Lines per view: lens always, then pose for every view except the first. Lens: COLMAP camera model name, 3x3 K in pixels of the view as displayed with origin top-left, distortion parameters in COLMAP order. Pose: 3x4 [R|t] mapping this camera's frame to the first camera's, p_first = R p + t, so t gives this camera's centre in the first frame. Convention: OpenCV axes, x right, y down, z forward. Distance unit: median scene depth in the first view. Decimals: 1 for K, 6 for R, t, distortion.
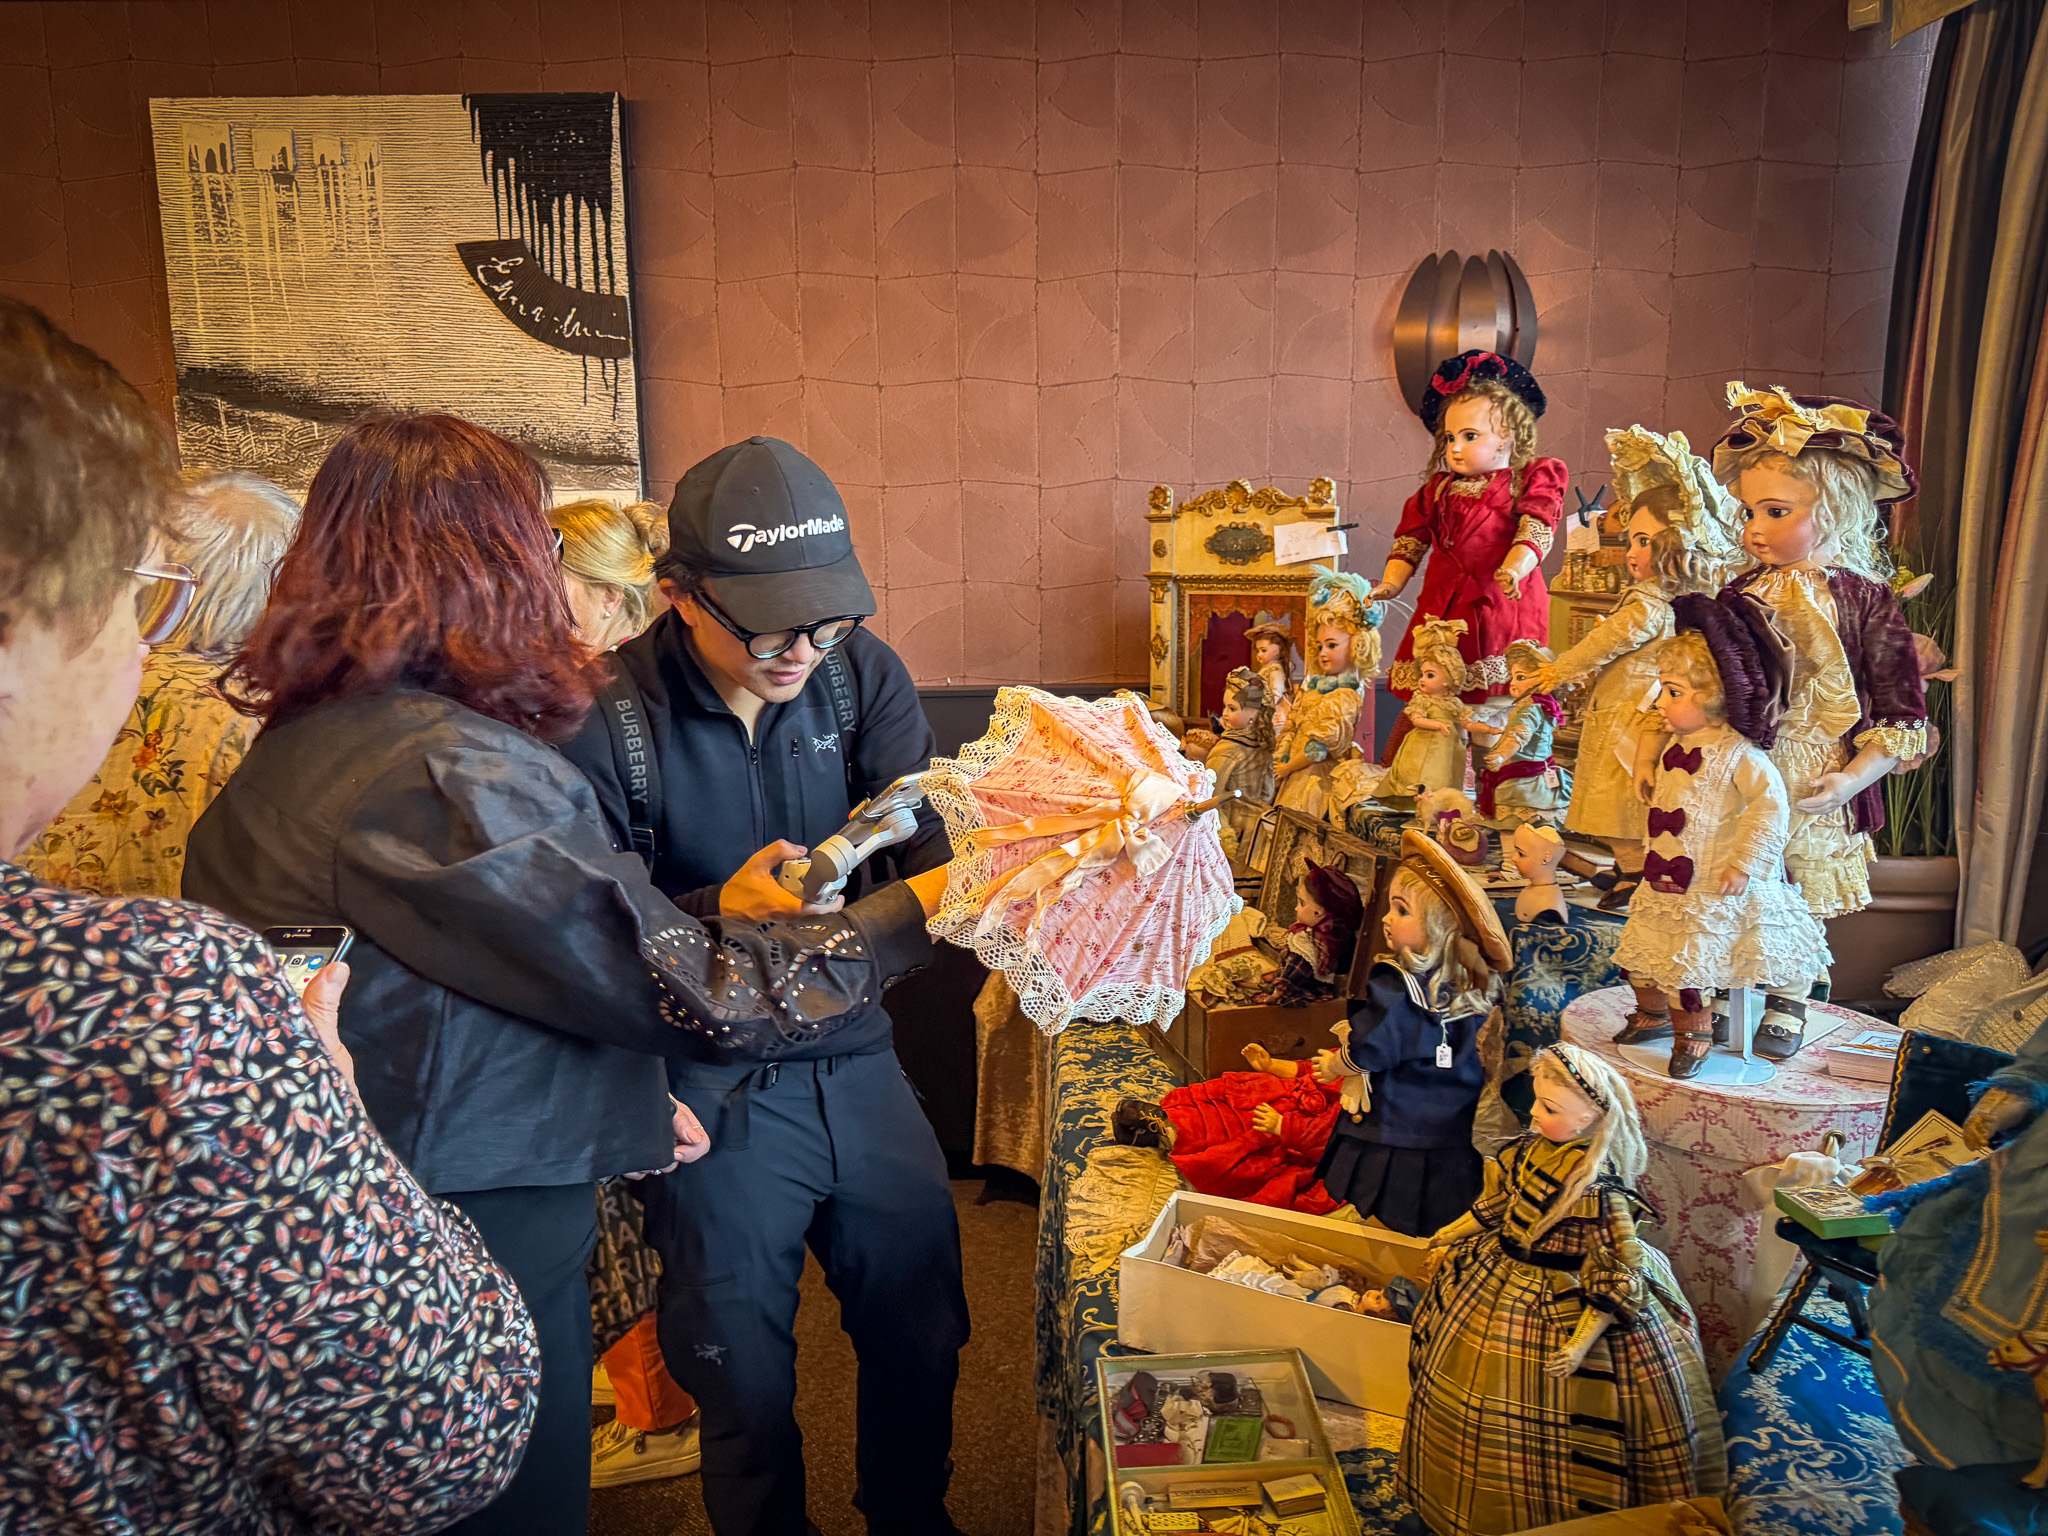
lens RADIAL K [[1432.9, 0, 1023.5], [0, 1432.9, 767.5], [0, 0, 1]] dist [-0.006684, -0.001923]
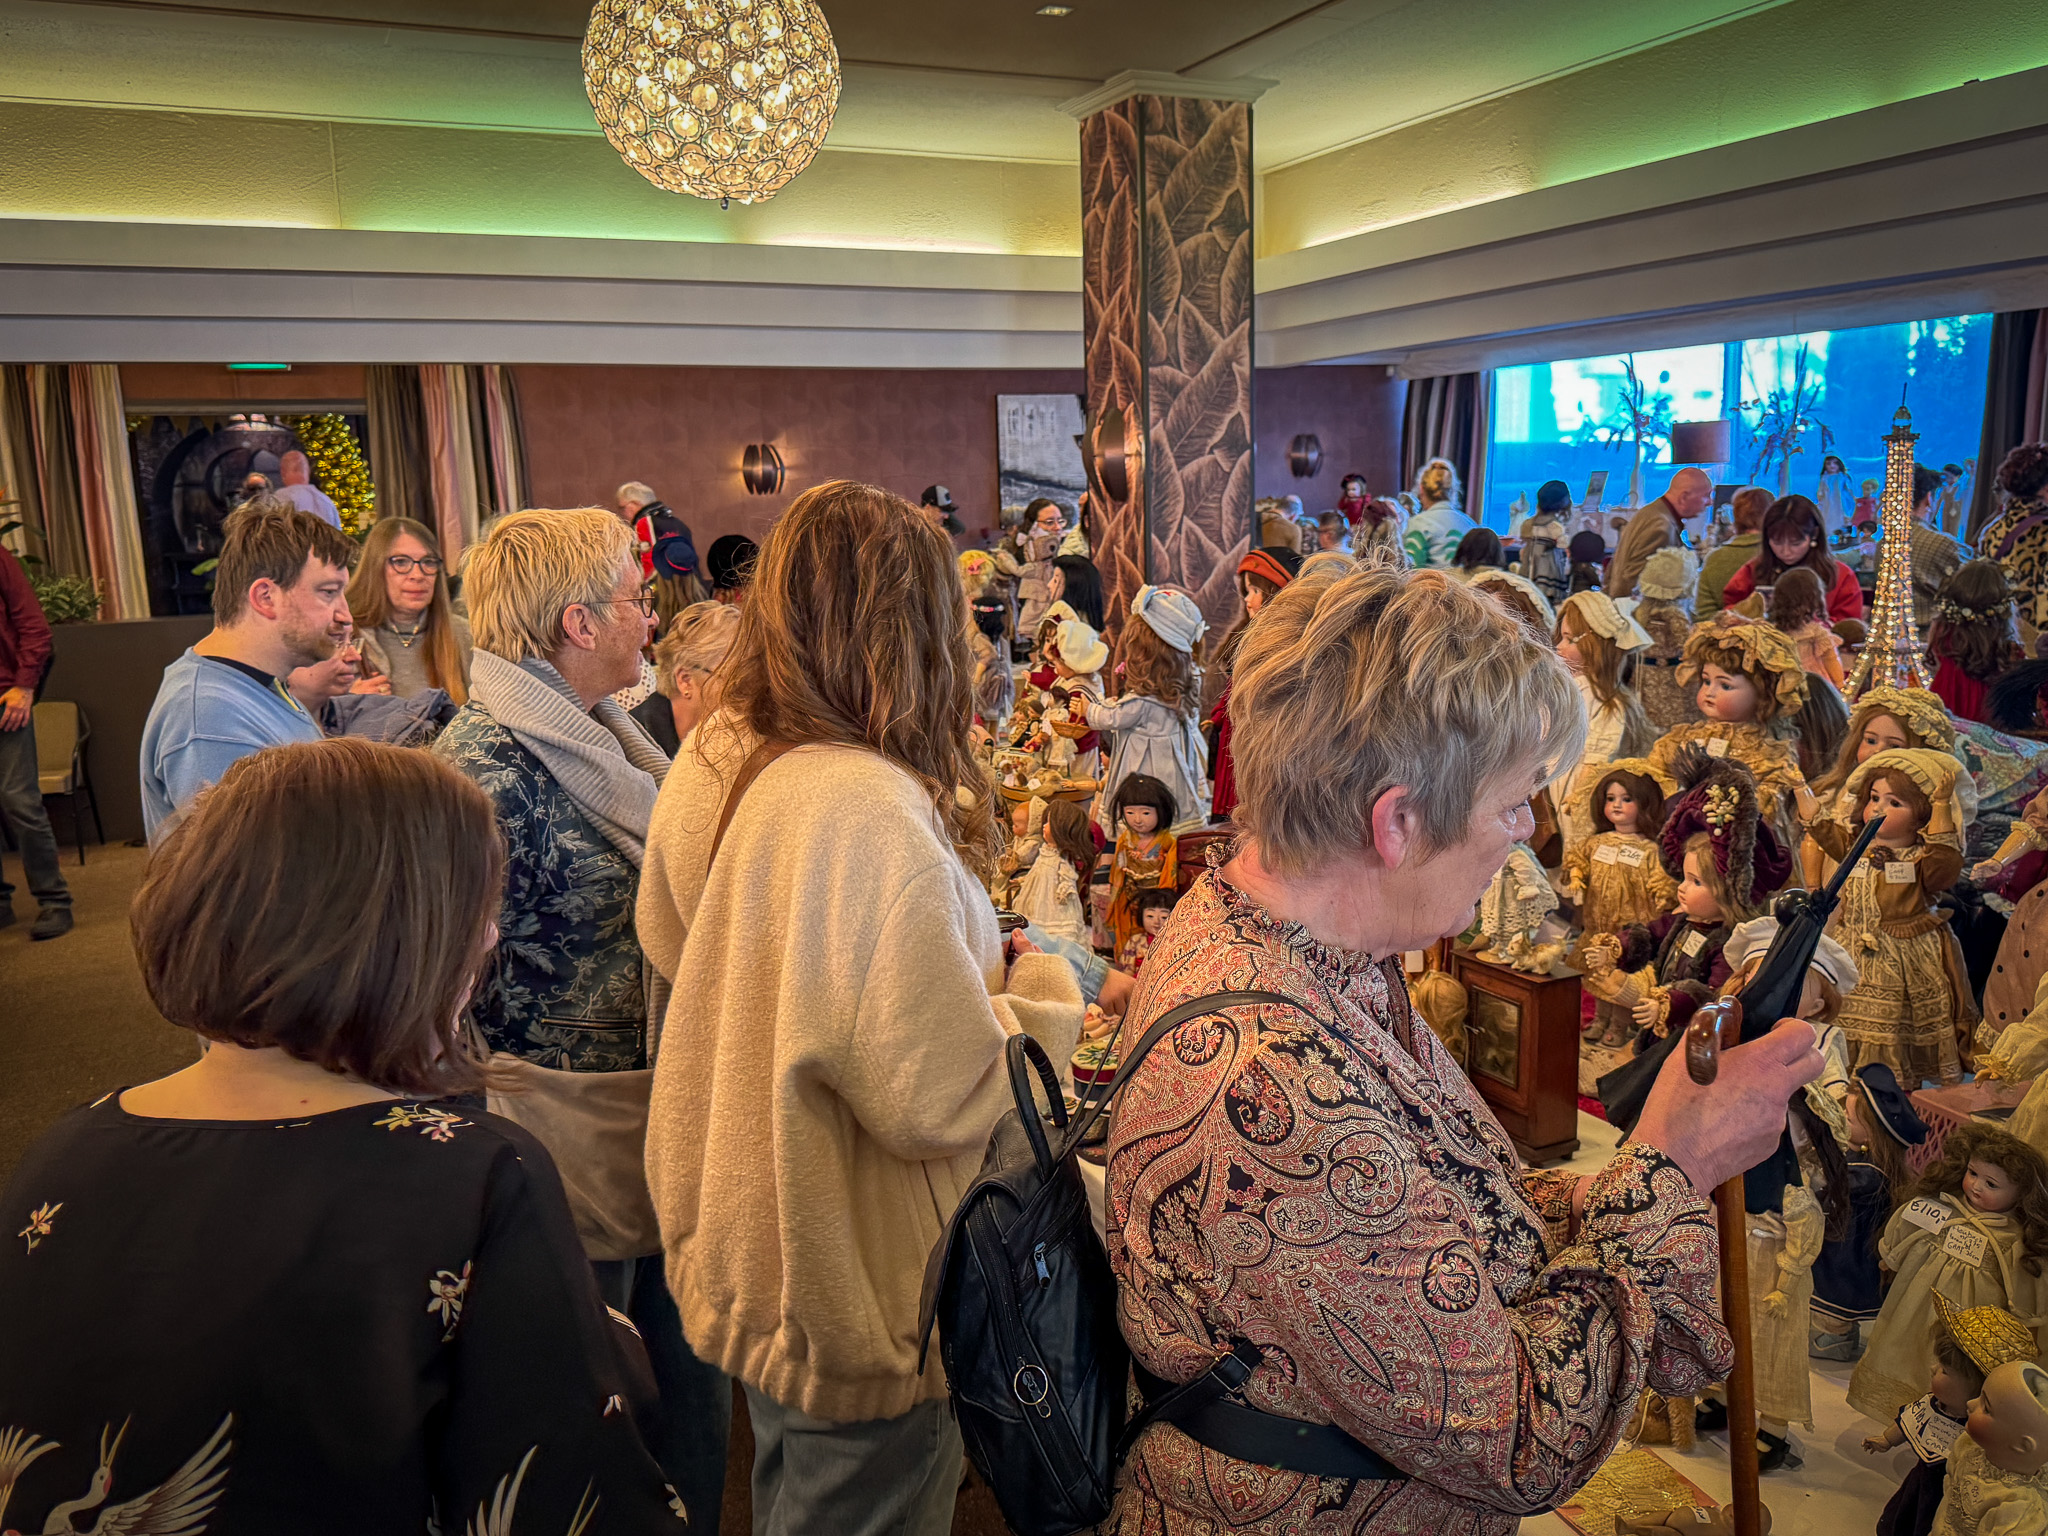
lens RADIAL K [[1609.8, 0, 1025.8], [0, 1609.8, 768.5], [0, 0, 1]] dist [0.001135, 0.000069]
pose [[0.915257, -0.085291, 0.393739, -2.156129], [0.088498, 0.996026, 0.010041, 0.413086], [-0.393031, 0.025655, 0.919167, -2.626921]]
